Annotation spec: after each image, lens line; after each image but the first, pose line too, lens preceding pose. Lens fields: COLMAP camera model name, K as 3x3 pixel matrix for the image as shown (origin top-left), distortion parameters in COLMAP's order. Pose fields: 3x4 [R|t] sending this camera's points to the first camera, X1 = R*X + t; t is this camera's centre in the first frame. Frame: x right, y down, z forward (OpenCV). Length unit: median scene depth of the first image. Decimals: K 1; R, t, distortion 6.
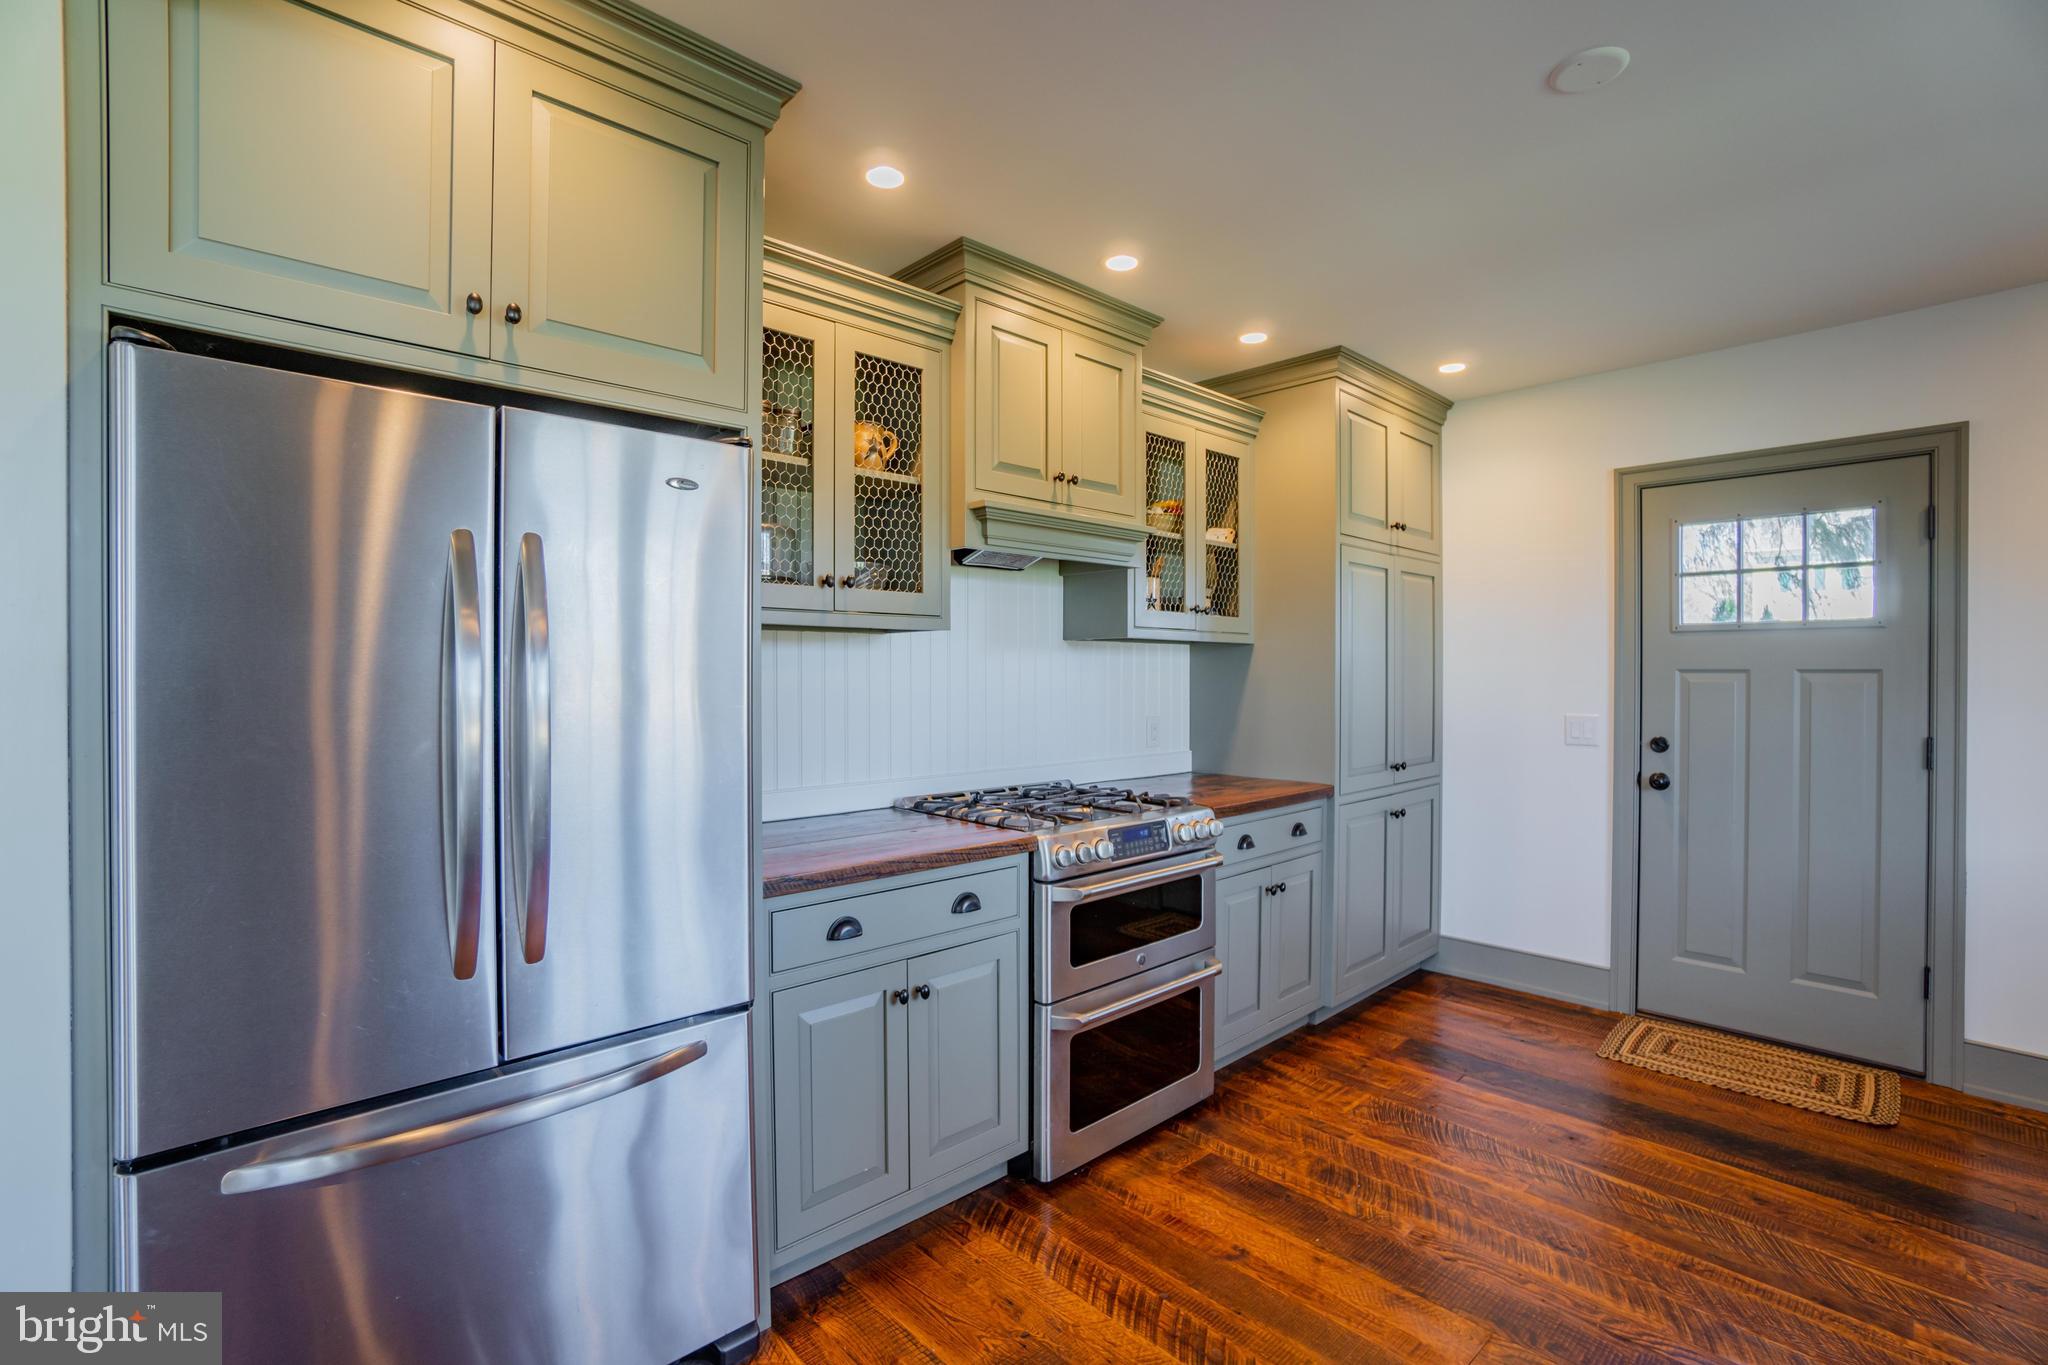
lens RADIAL K [[916.4, 0, 1020.9], [0, 916.4, 679.7], [0, 0, 1]] dist [-0.053636, 0.015964]
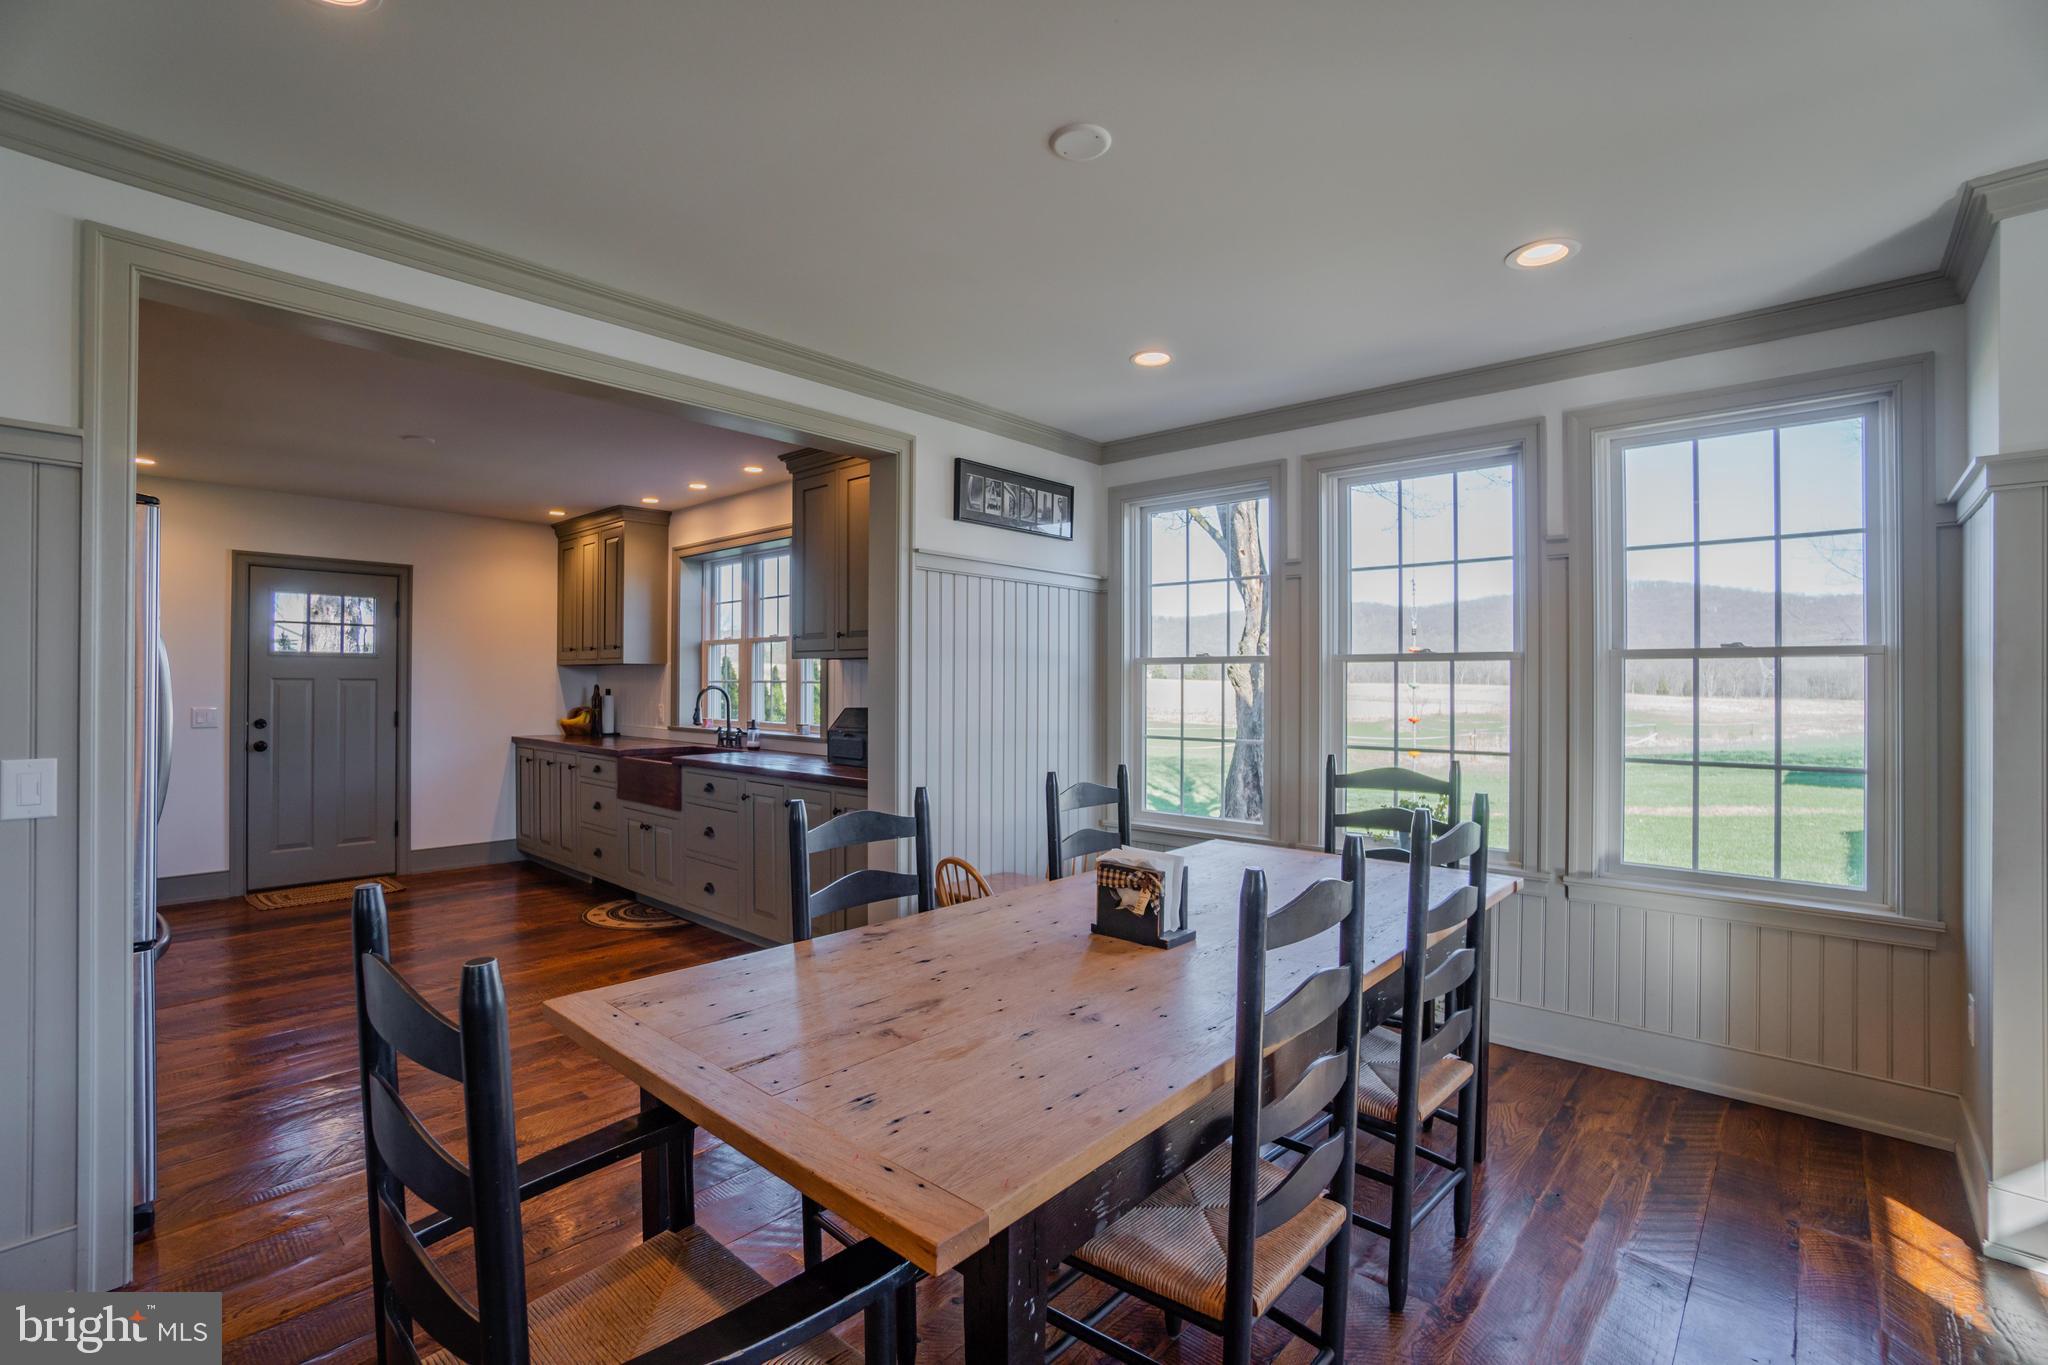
lens RADIAL K [[916.4, 0, 1011.4], [0, 916.4, 680.4], [0, 0, 1]] dist [-0.053636, 0.015964]
pose [[-0.093005, 0.002913, 0.995661, -1.242289], [0.003332, 0.999991, -0.002614, 0.002183], [-0.995660, 0.003074, -0.093014, -0.264708]]
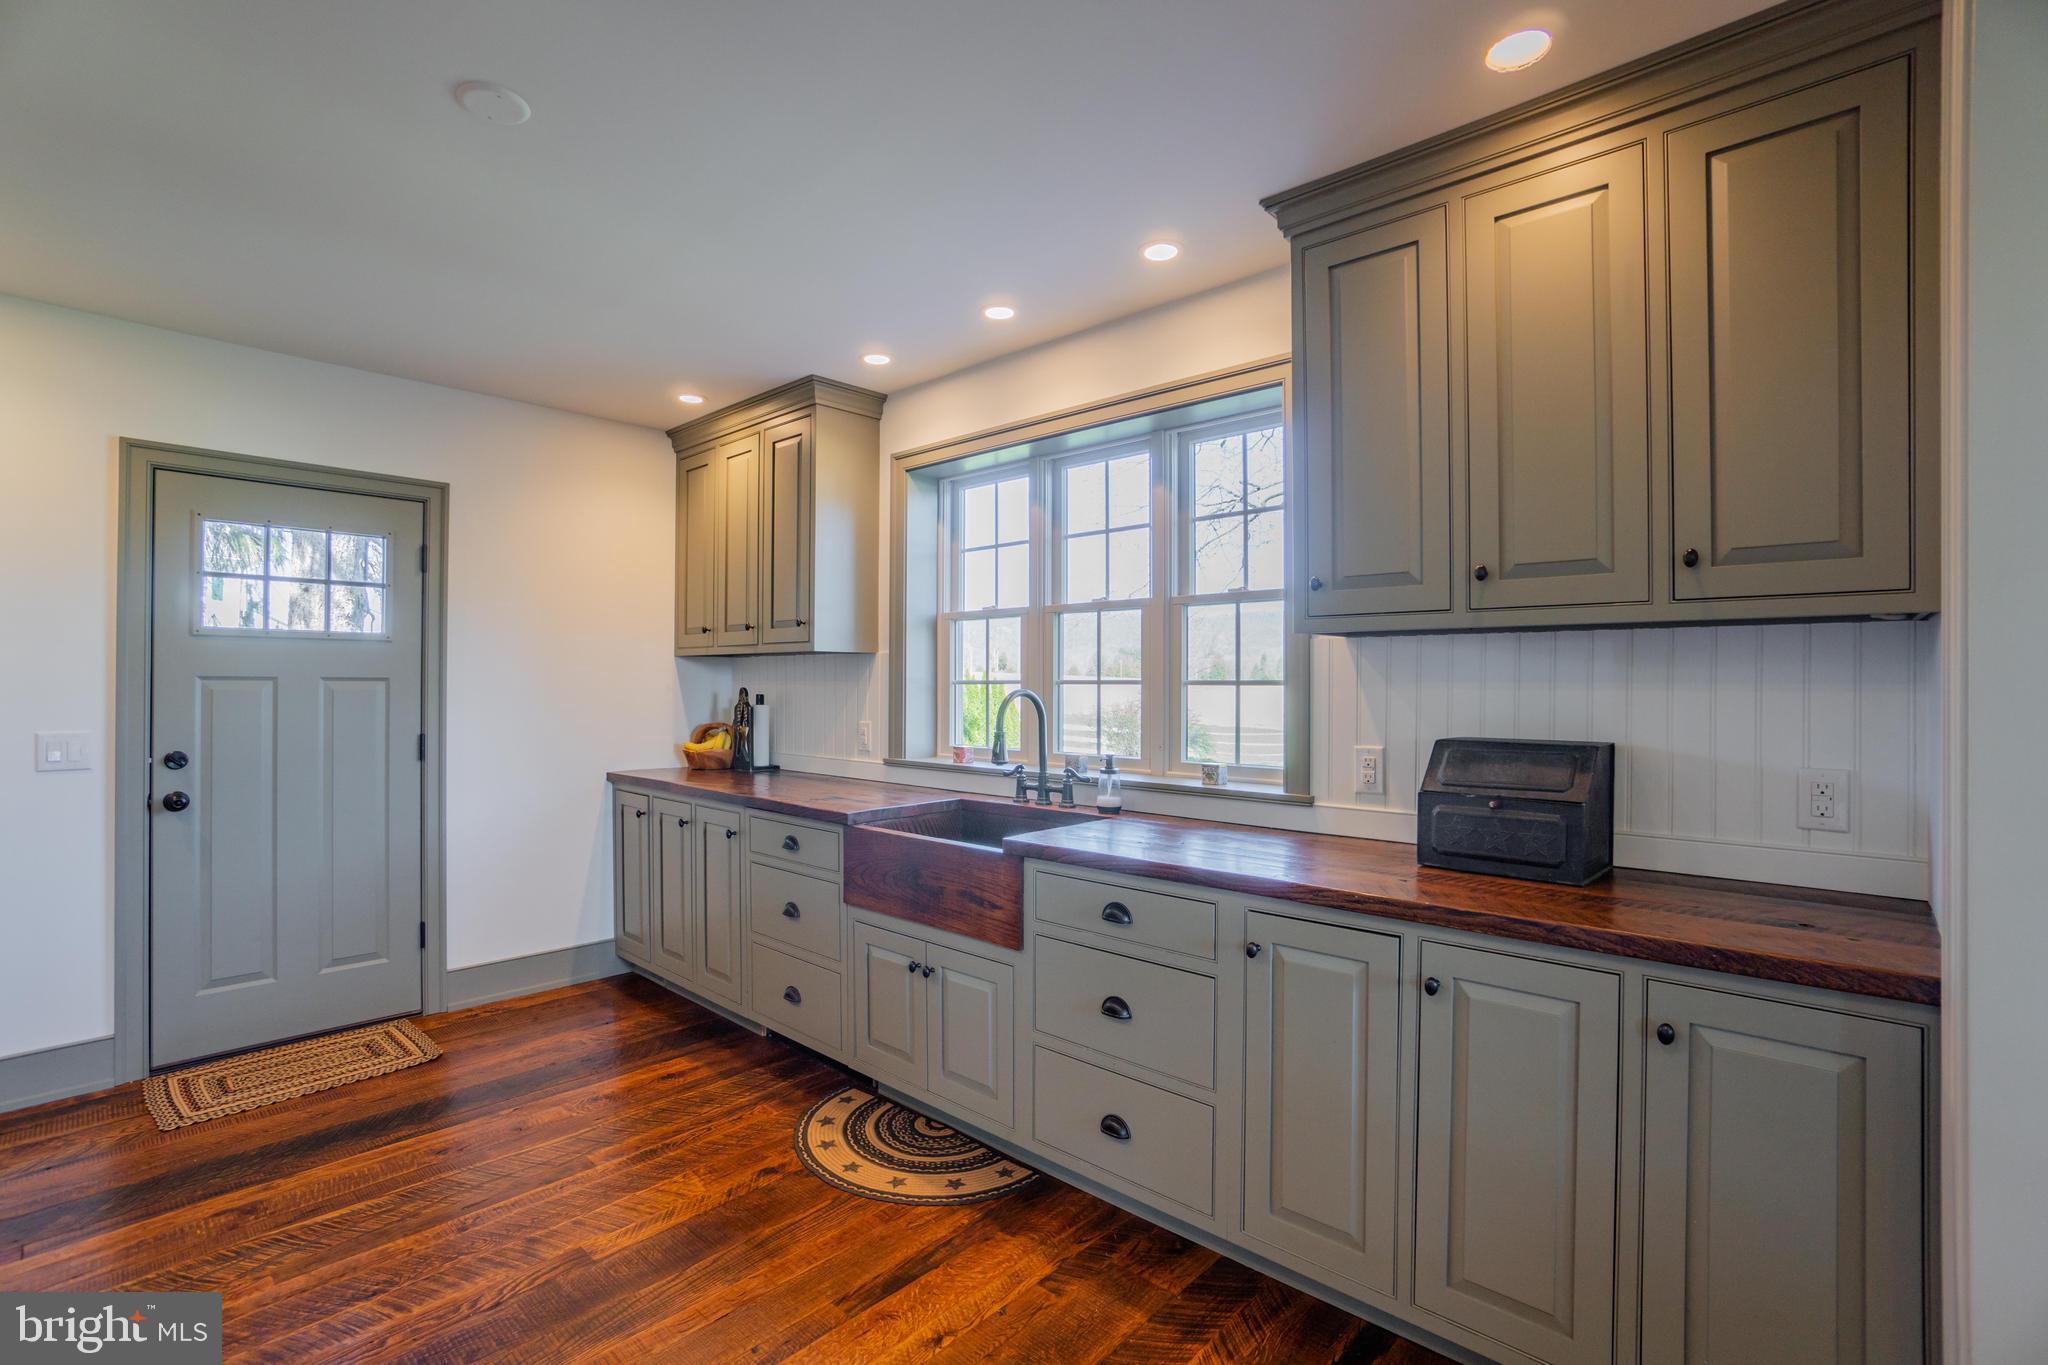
lens RADIAL K [[916.4, 0, 1001.3], [0, 916.4, 680.1], [0, 0, 1]] dist [-0.053636, 0.015964]
pose [[-0.079999, 0.003432, 0.996789, -0.275601], [0.003893, 0.999988, -0.003131, -0.001891], [-0.996787, 0.003630, -0.080012, 0.299281]]
